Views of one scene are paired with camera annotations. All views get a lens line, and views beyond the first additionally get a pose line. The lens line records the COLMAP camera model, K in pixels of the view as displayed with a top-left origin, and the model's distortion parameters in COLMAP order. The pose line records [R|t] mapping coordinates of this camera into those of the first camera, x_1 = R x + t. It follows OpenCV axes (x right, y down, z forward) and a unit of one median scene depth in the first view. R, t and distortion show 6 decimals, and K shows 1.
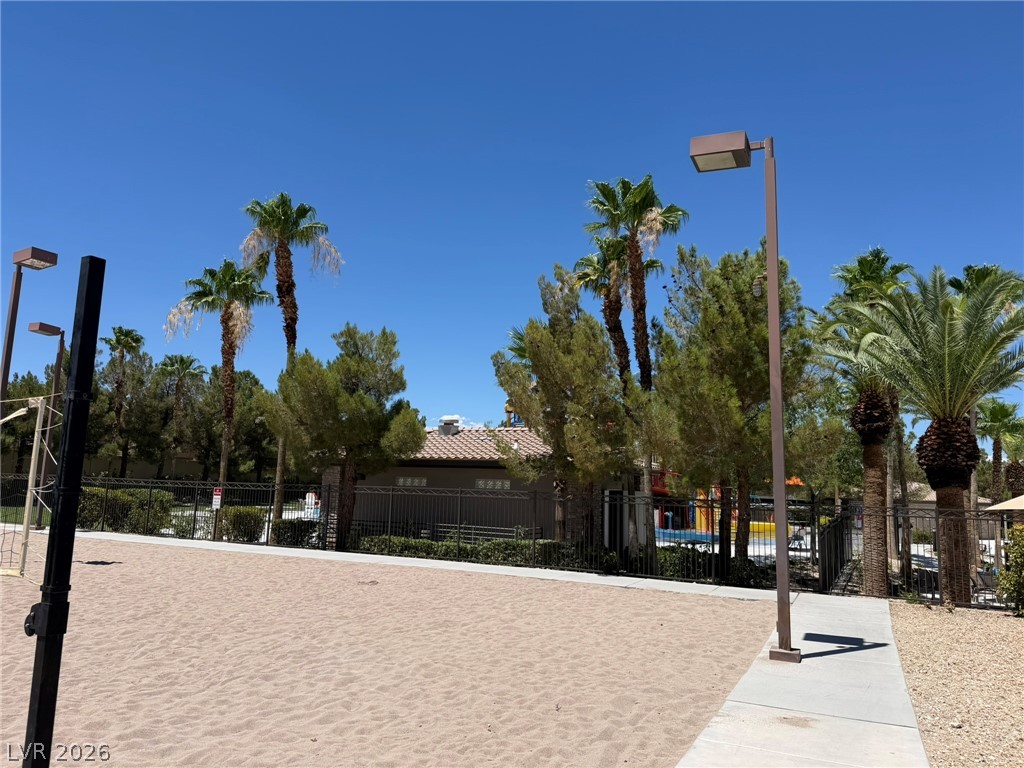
lens RADIAL K [[702.2, 0, 512.0], [0, 702.2, 384.0], [0, 0, 1]] dist [0.002831, -0.000113]
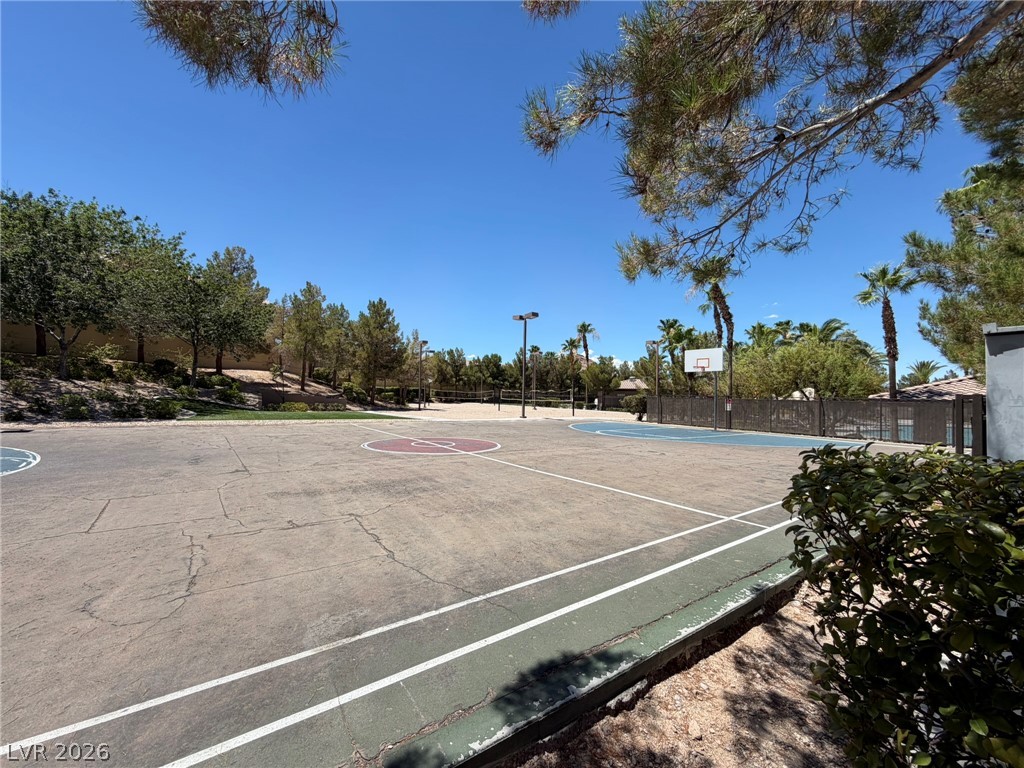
lens RADIAL K [[410.2, 0, 508.9], [0, 410.2, 385.4], [0, 0, 1]] dist [0.000053, 0.000436]
pose [[0.873873, -0.026141, -0.485450, 0.385789], [0.081367, 0.992333, 0.093035, -0.156462], [0.479296, -0.120801, 0.869300, -1.146928]]
